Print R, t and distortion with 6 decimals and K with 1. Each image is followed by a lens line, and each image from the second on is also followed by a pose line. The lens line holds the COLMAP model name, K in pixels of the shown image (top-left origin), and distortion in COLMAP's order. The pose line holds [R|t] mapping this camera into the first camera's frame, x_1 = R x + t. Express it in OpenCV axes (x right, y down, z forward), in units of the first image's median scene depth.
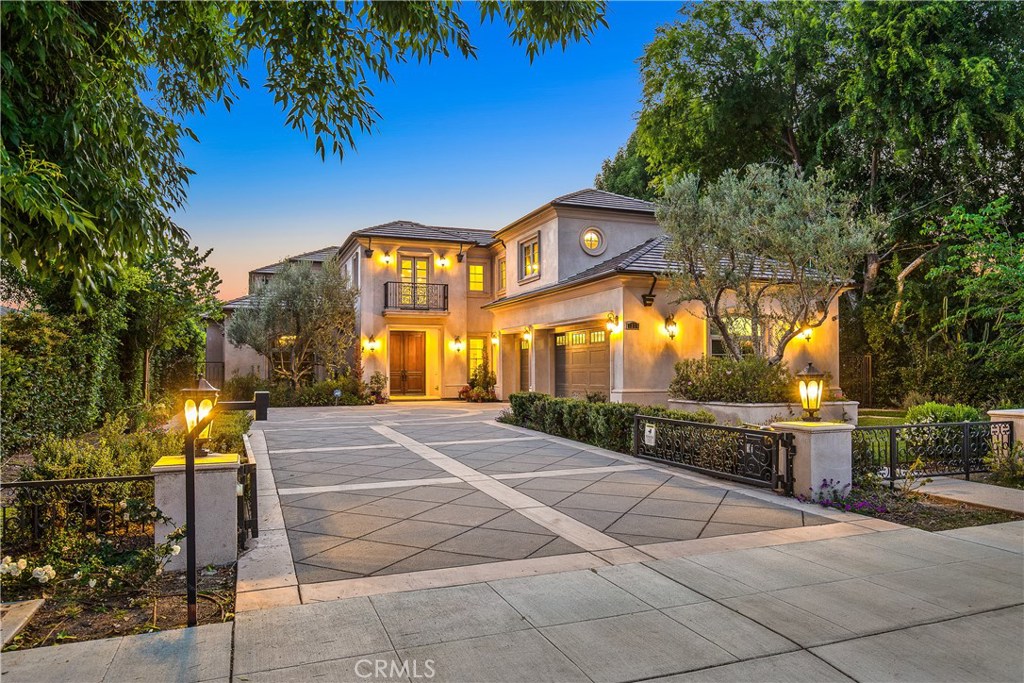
lens RADIAL K [[662.9, 0, 511.1], [0, 662.9, 349.1], [0, 0, 1]] dist [0.011977, 0.000475]
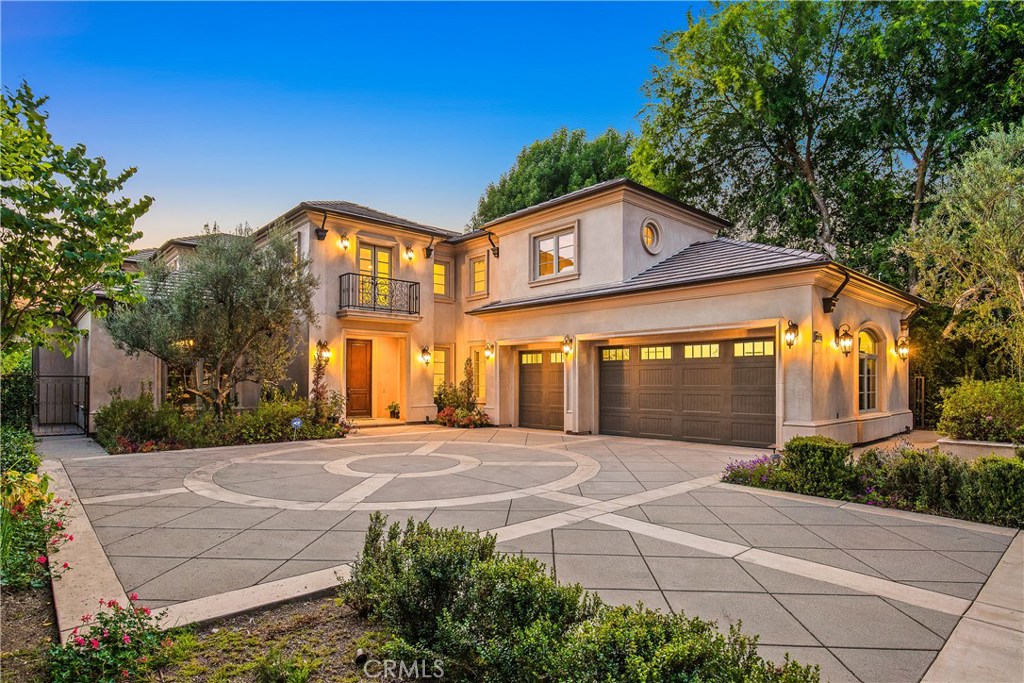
lens RADIAL K [[543.0, 0, 521.5], [0, 543.0, 365.9], [0, 0, 1]] dist [-0.006609, -0.000169]
pose [[0.931529, 0.014788, 0.363367, -0.219807], [-0.016196, 0.999868, 0.000828, 0.001751], [-0.363307, -0.006656, 0.931646, 0.335190]]
